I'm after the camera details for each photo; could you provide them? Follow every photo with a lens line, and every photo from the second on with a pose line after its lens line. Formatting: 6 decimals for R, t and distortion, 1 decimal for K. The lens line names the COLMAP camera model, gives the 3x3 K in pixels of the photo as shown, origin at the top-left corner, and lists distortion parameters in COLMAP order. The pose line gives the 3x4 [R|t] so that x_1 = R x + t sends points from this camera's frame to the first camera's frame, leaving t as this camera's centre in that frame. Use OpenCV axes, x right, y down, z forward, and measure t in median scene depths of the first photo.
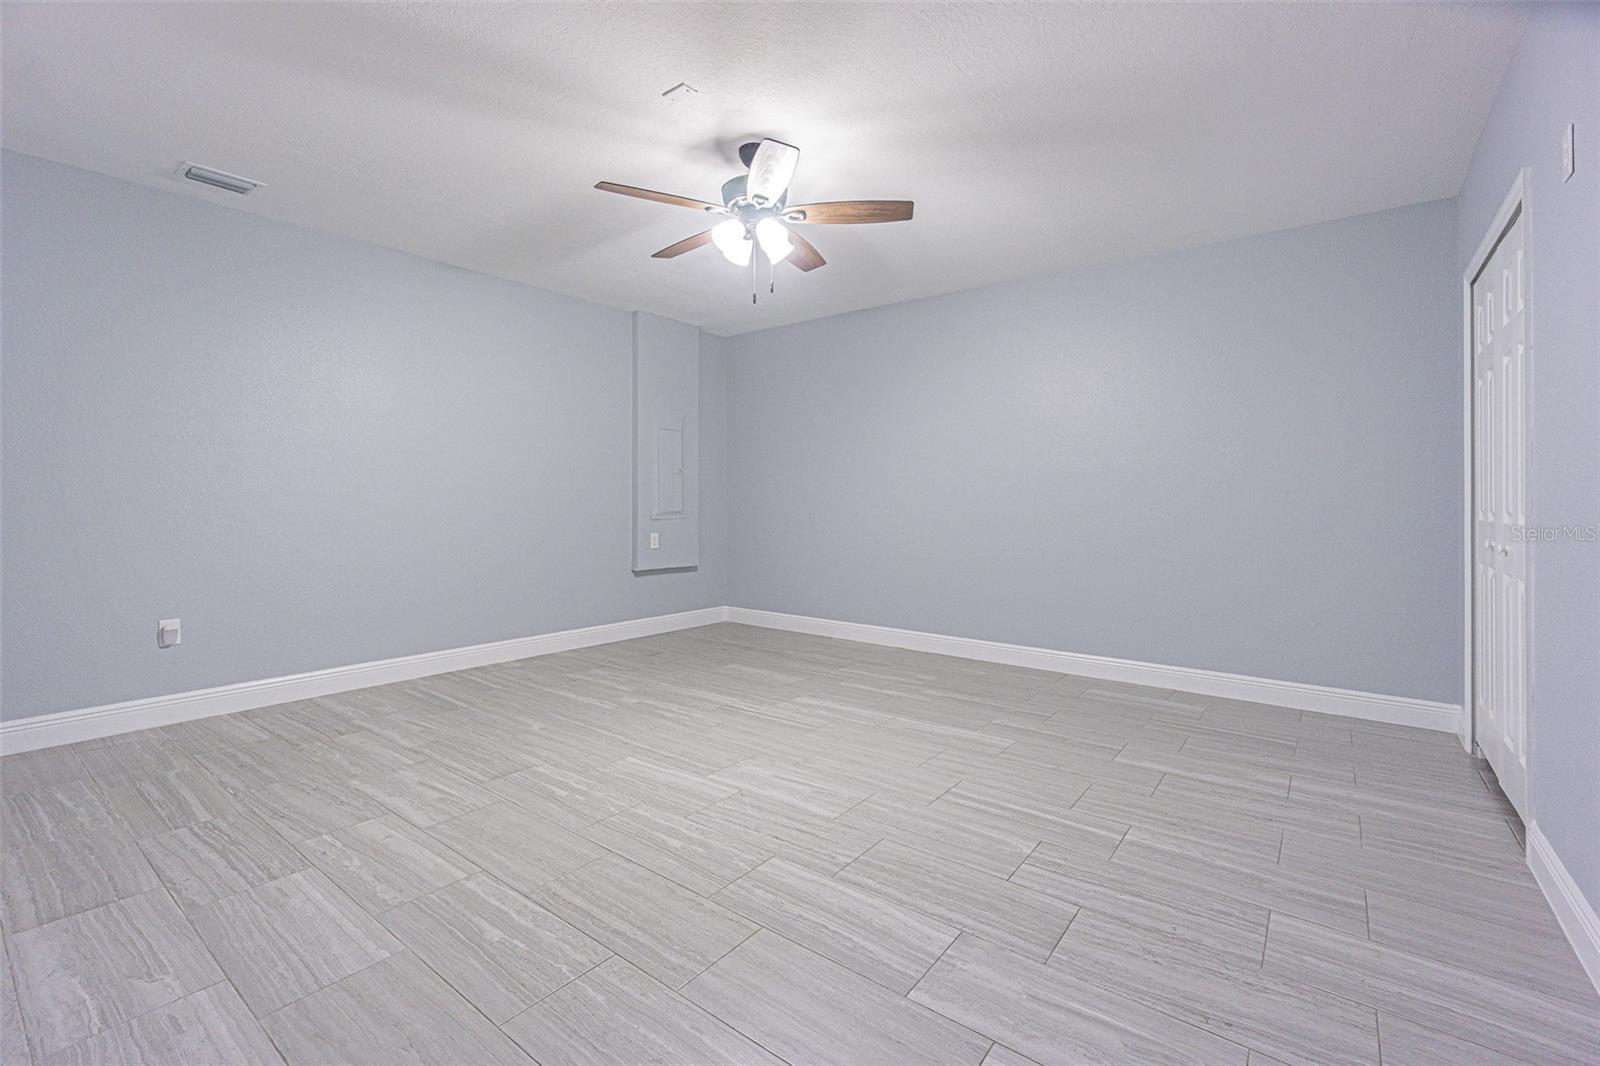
lens RADIAL K [[693.7, 0, 783.8], [0, 693.7, 493.9], [0, 0, 1]] dist [-0.006490, 0.003522]
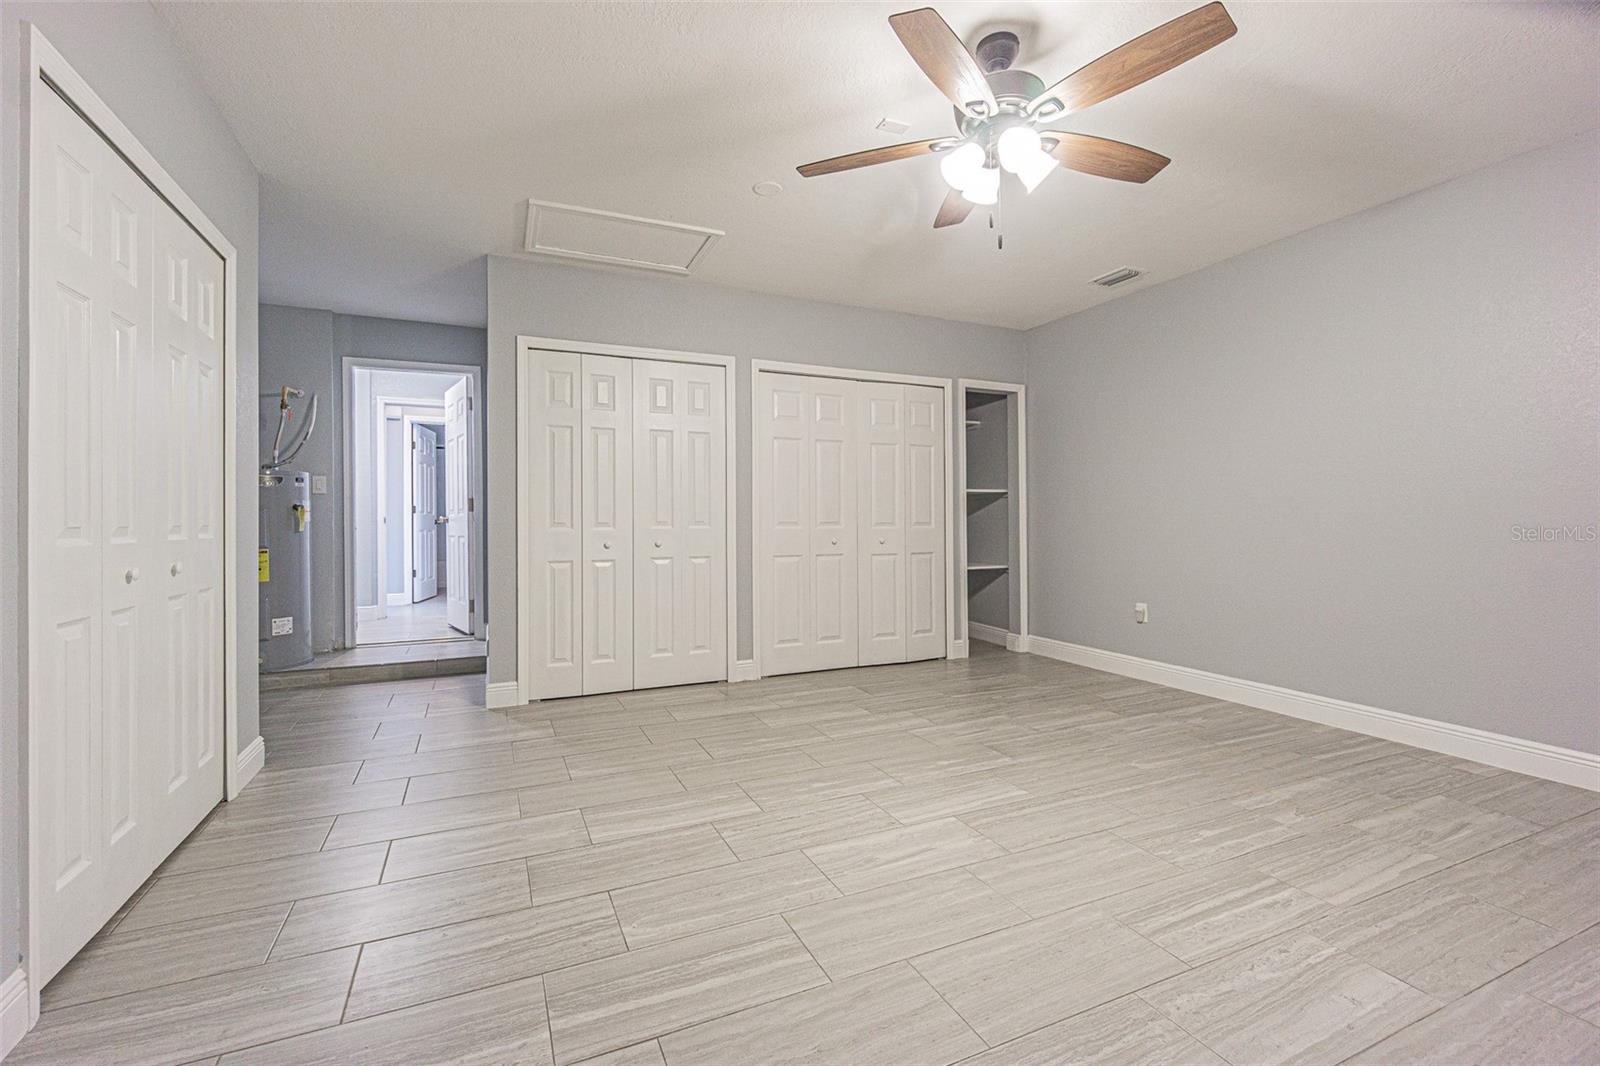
lens RADIAL K [[693.7, 0, 787.5], [0, 693.7, 524.0], [0, 0, 1]] dist [-0.006490, 0.003522]
pose [[-0.468218, -0.000165, -0.883613, 0.861726], [0.008979, 0.999947, -0.004945, 0.032313], [0.883567, -0.010250, -0.468192, 1.355365]]
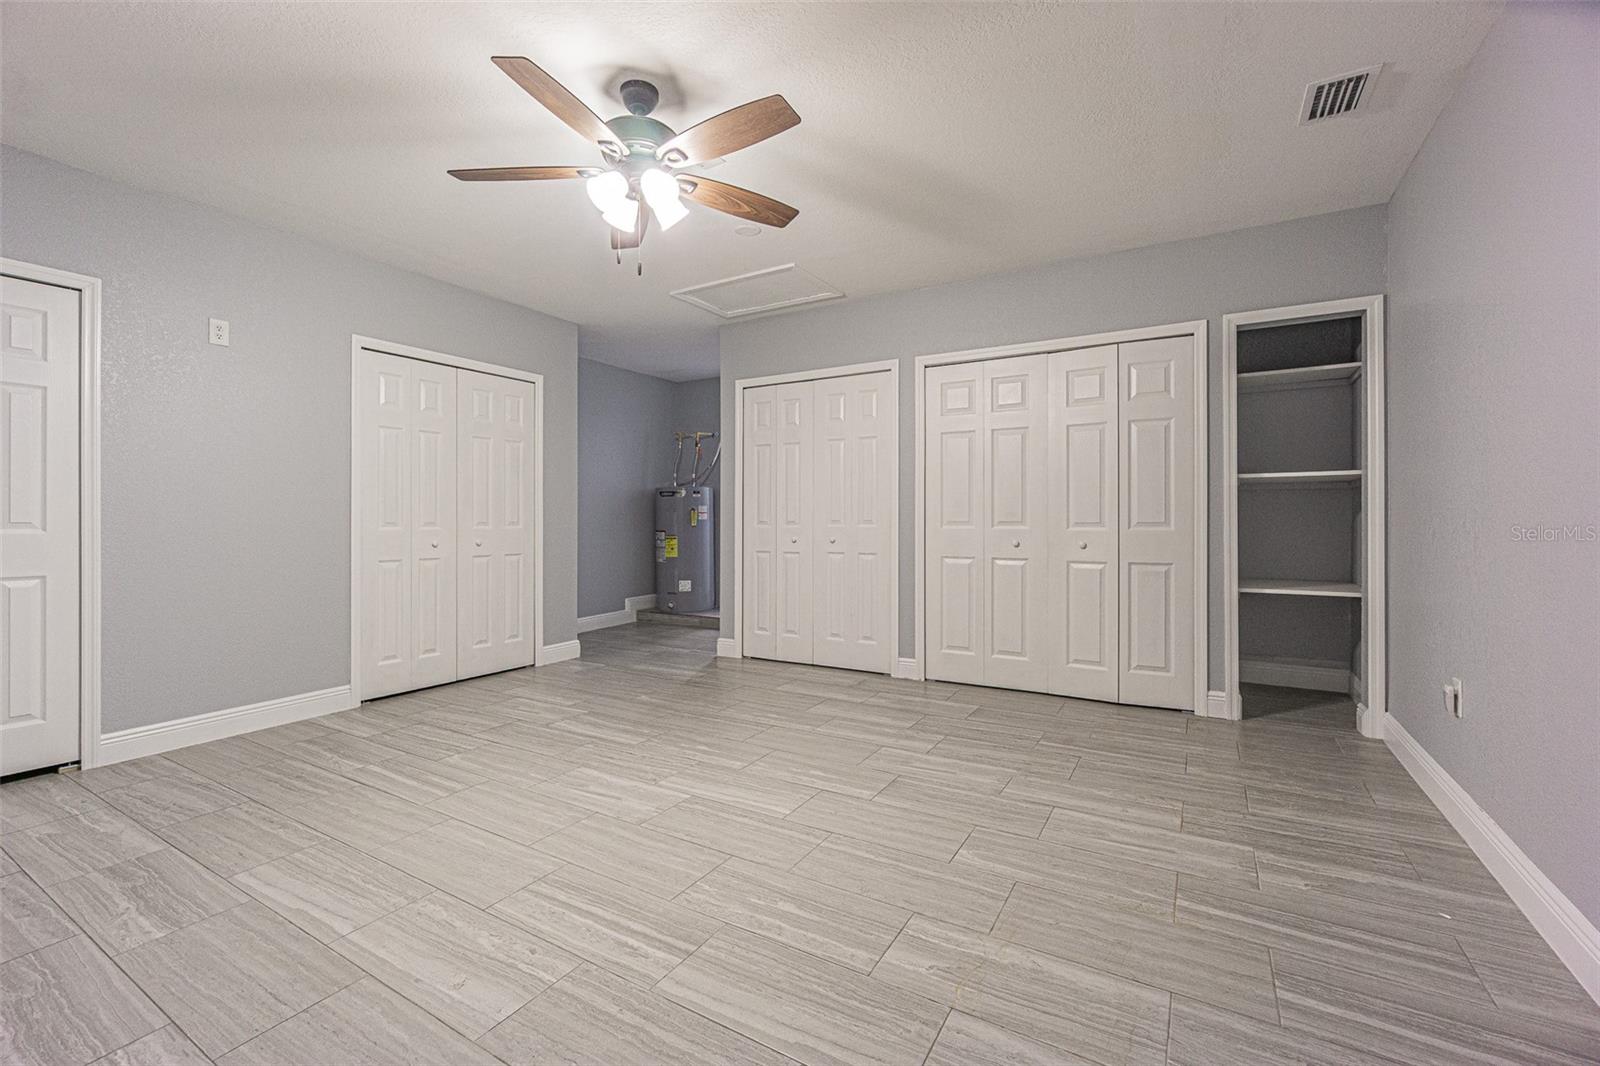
lens RADIAL K [[693.7, 0, 773.9], [0, 693.7, 526.0], [0, 0, 1]] dist [-0.006490, 0.003522]
pose [[-0.994869, -0.001513, -0.101156, -0.140453], [-0.001563, 0.999999, 0.000411, 0.029514], [0.101155, 0.000567, -0.994871, 2.176017]]
